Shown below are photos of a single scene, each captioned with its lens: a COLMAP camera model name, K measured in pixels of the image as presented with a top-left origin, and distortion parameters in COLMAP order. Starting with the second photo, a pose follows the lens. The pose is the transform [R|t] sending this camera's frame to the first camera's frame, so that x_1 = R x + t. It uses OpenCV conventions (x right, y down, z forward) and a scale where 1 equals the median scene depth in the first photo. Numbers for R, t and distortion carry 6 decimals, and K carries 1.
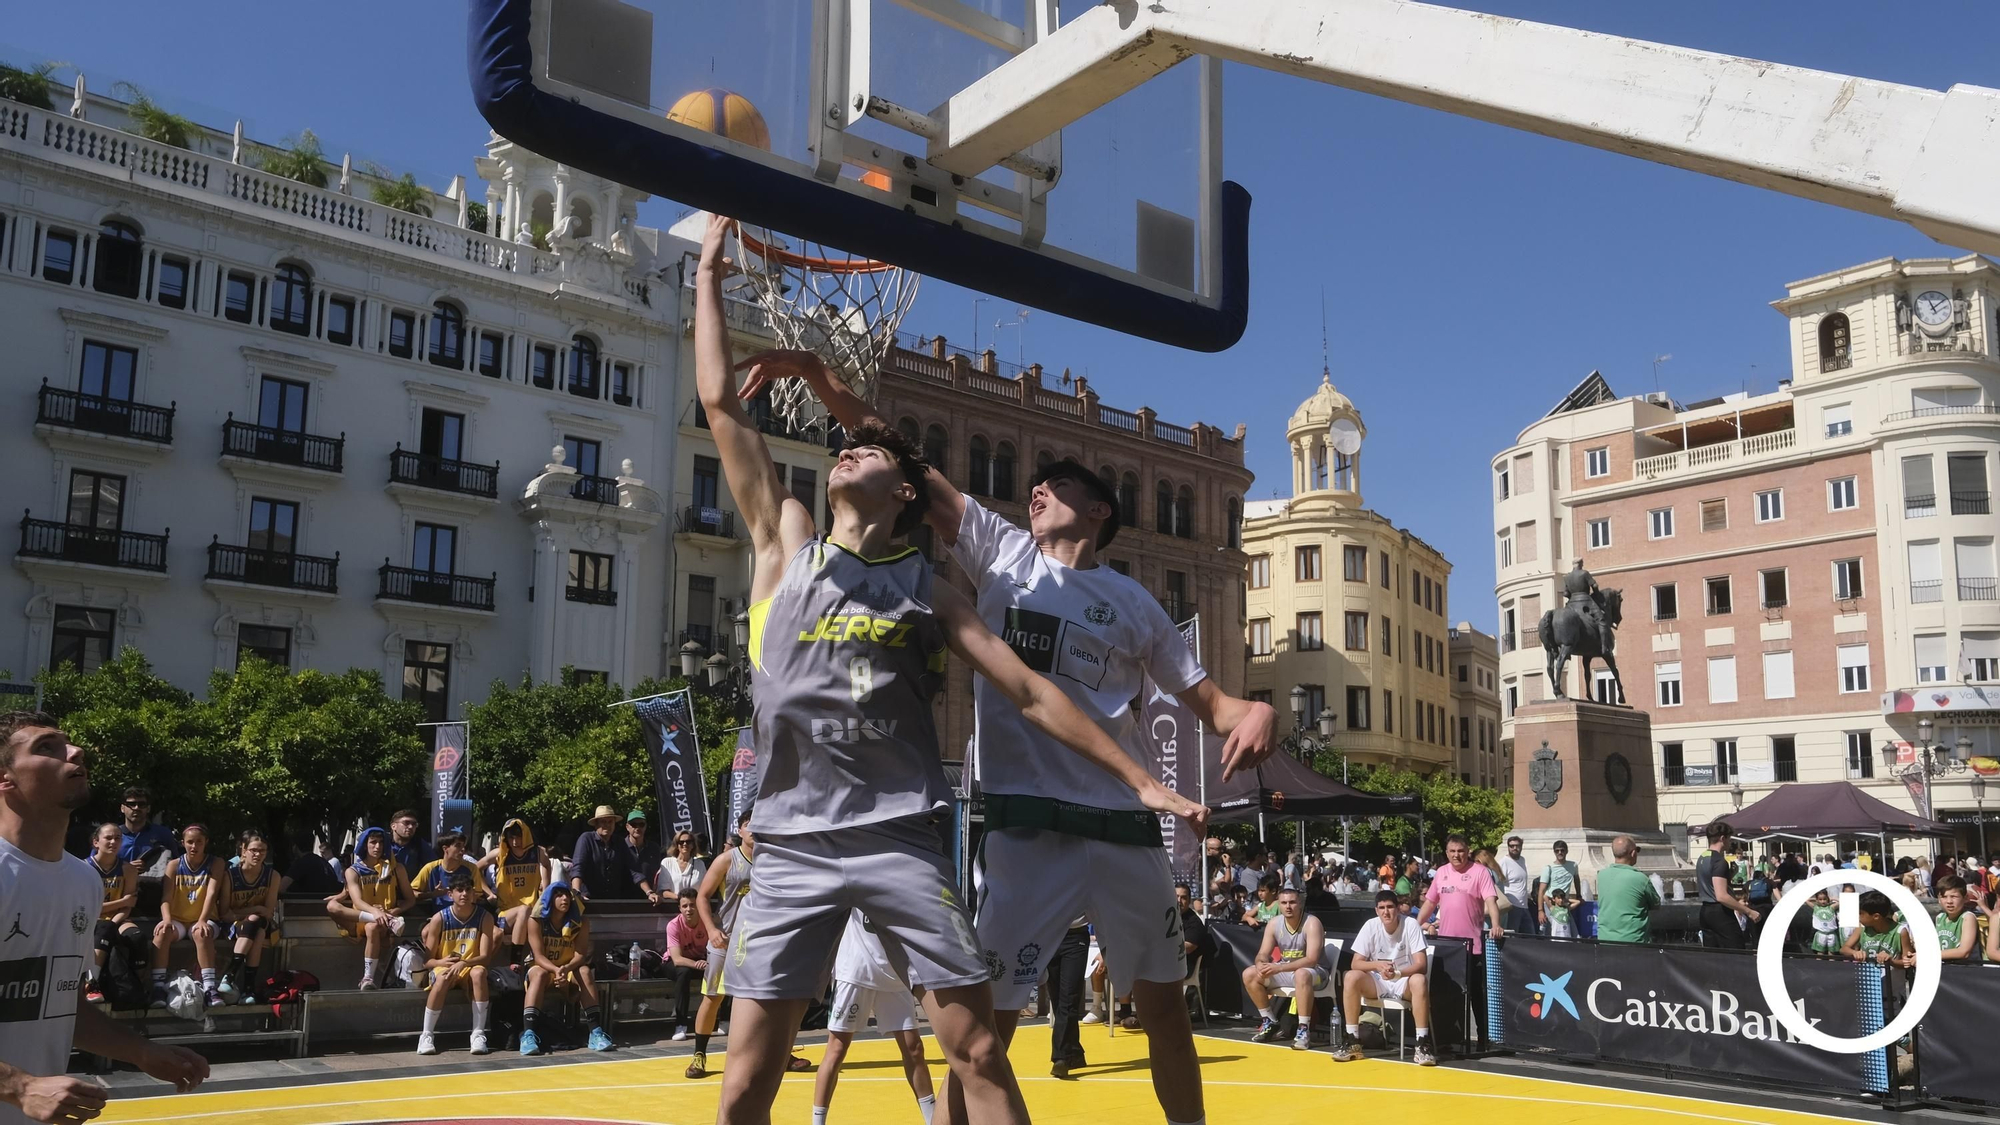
lens RADIAL K [[1487.3, 0, 1042.1], [0, 1487.3, 677.8], [0, 0, 1]] dist [-0.008016, 0.003871]
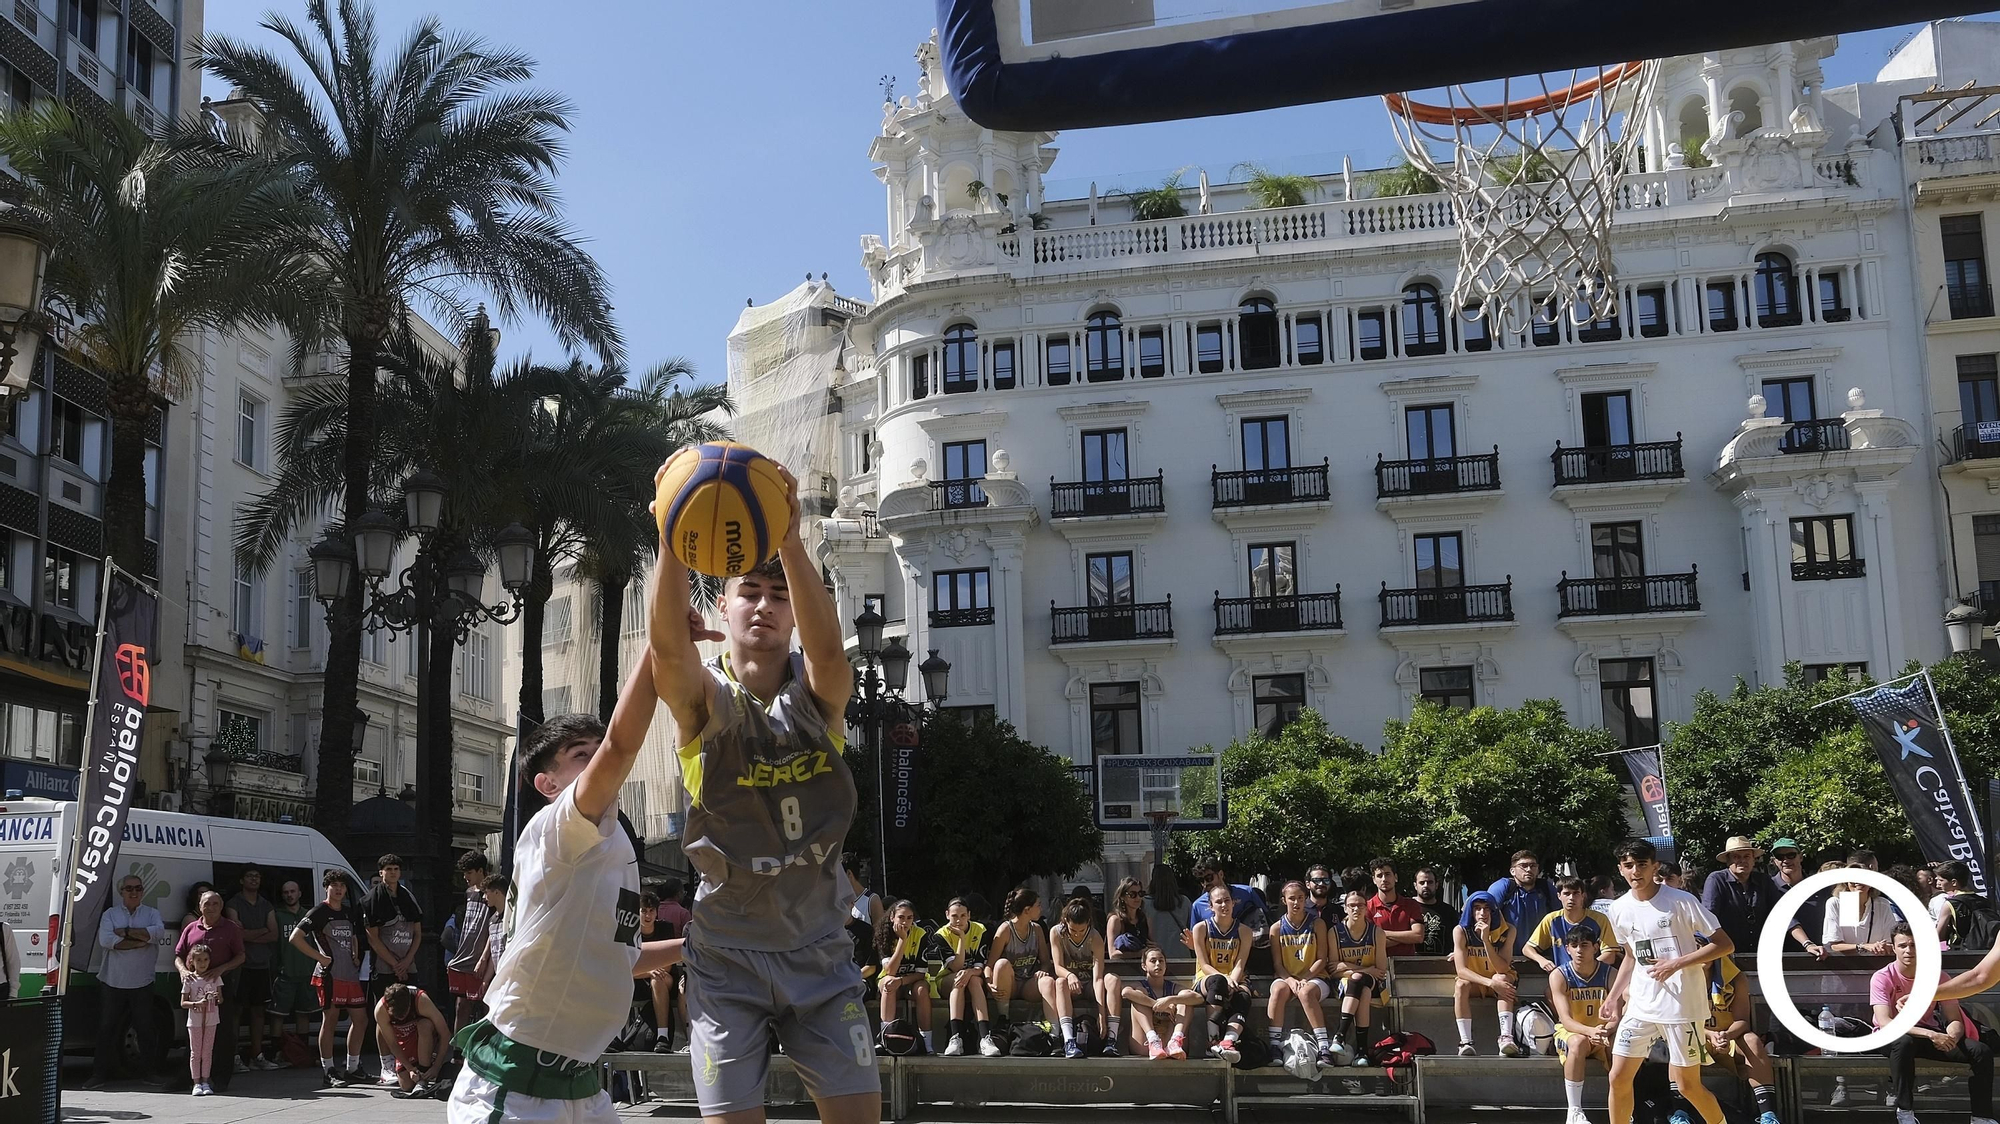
lens RADIAL K [[1641.9, 0, 791.2], [0, 1641.9, 744.8], [0, 0, 1]] dist [-0.024998, 0.021269]
pose [[0.618258, -0.108408, -0.778463, 0.025384], [0.124613, 0.991435, -0.039098, 0.002904], [0.776034, -0.072834, 0.626471, 0.020389]]
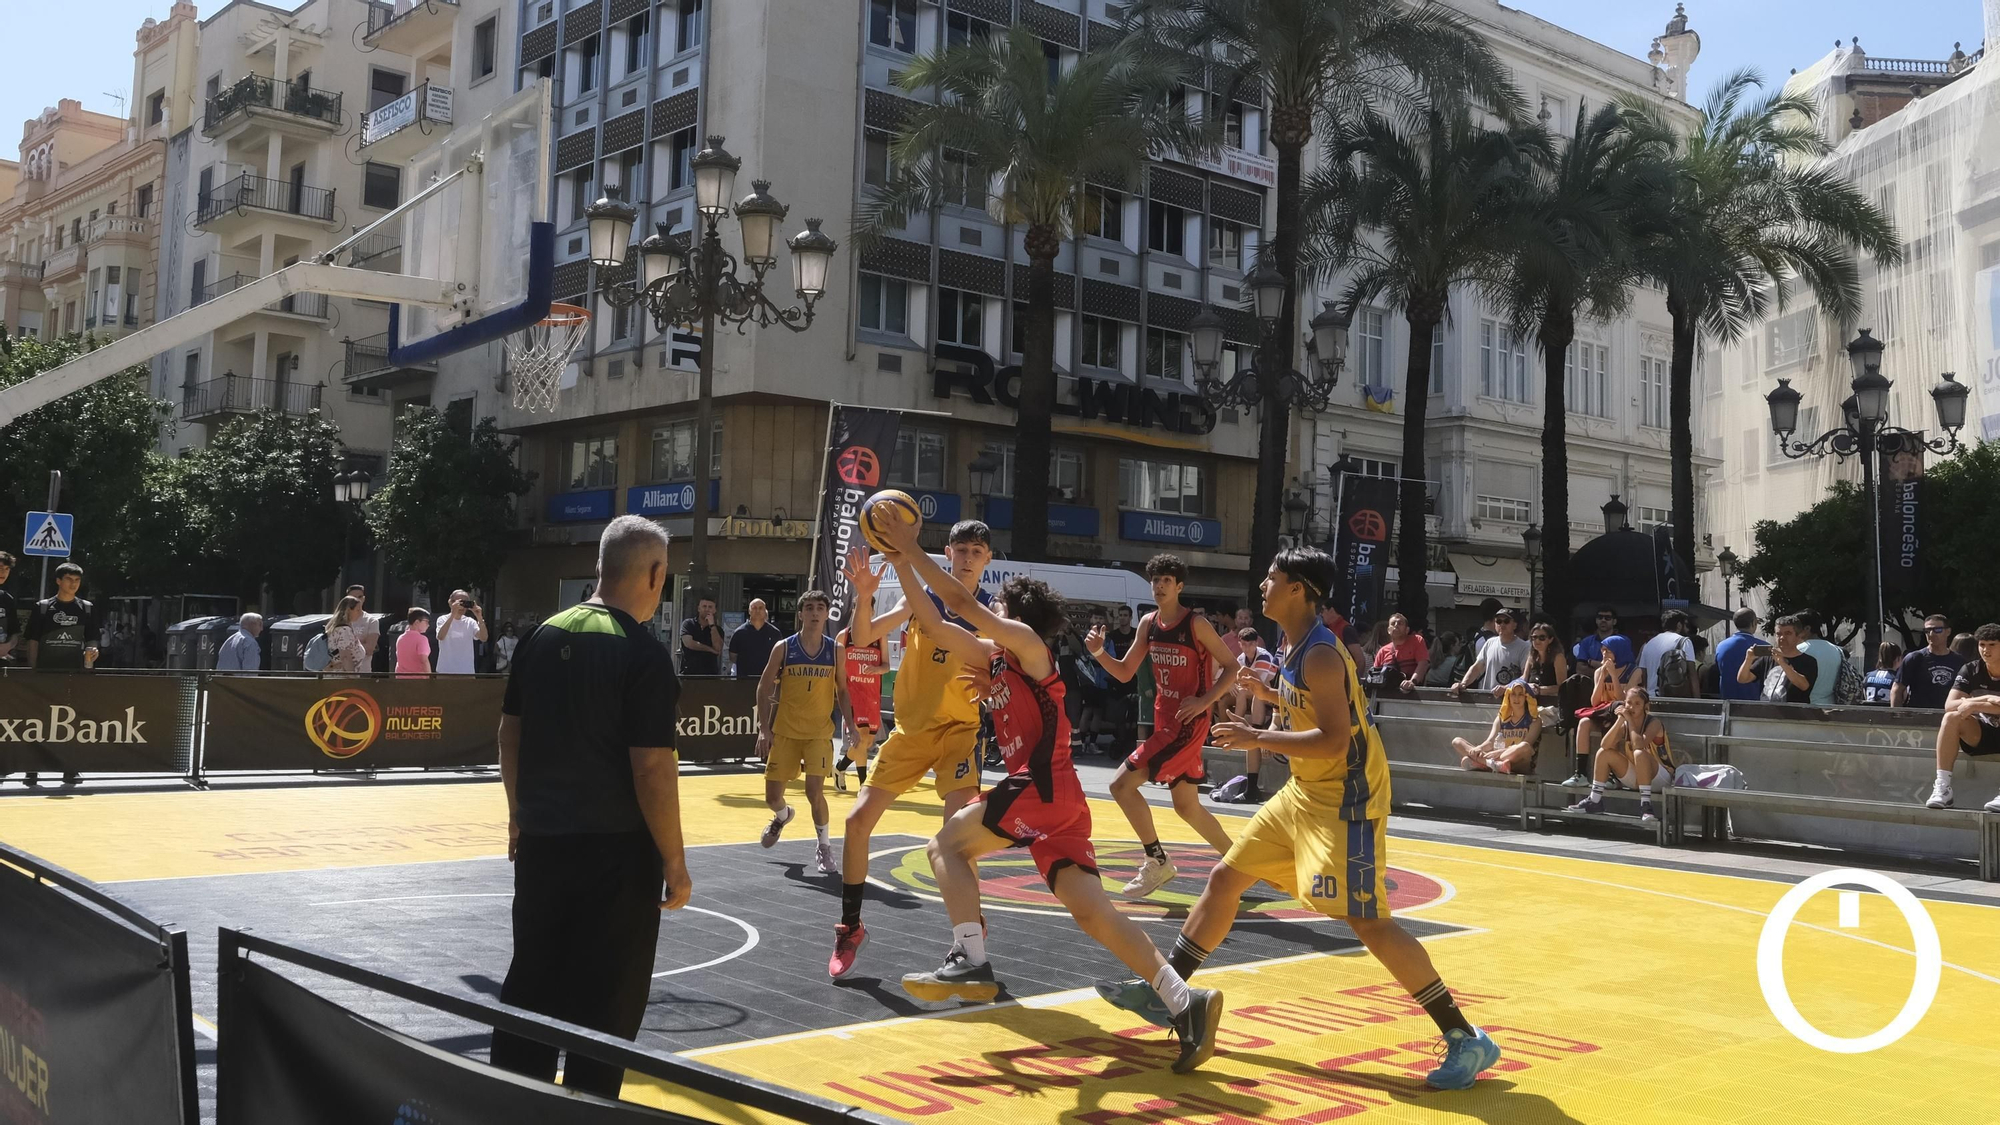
lens RADIAL K [[1834.7, 0, 996.8], [0, 1834.7, 483.0], [0, 0, 1]] dist [-0.020659, -0.003254]
pose [[-0.015314, -0.112784, -0.993502, 0.238262], [0.102678, 0.988188, -0.113763, 0.029691], [0.994597, -0.103753, -0.003552, 0.157206]]
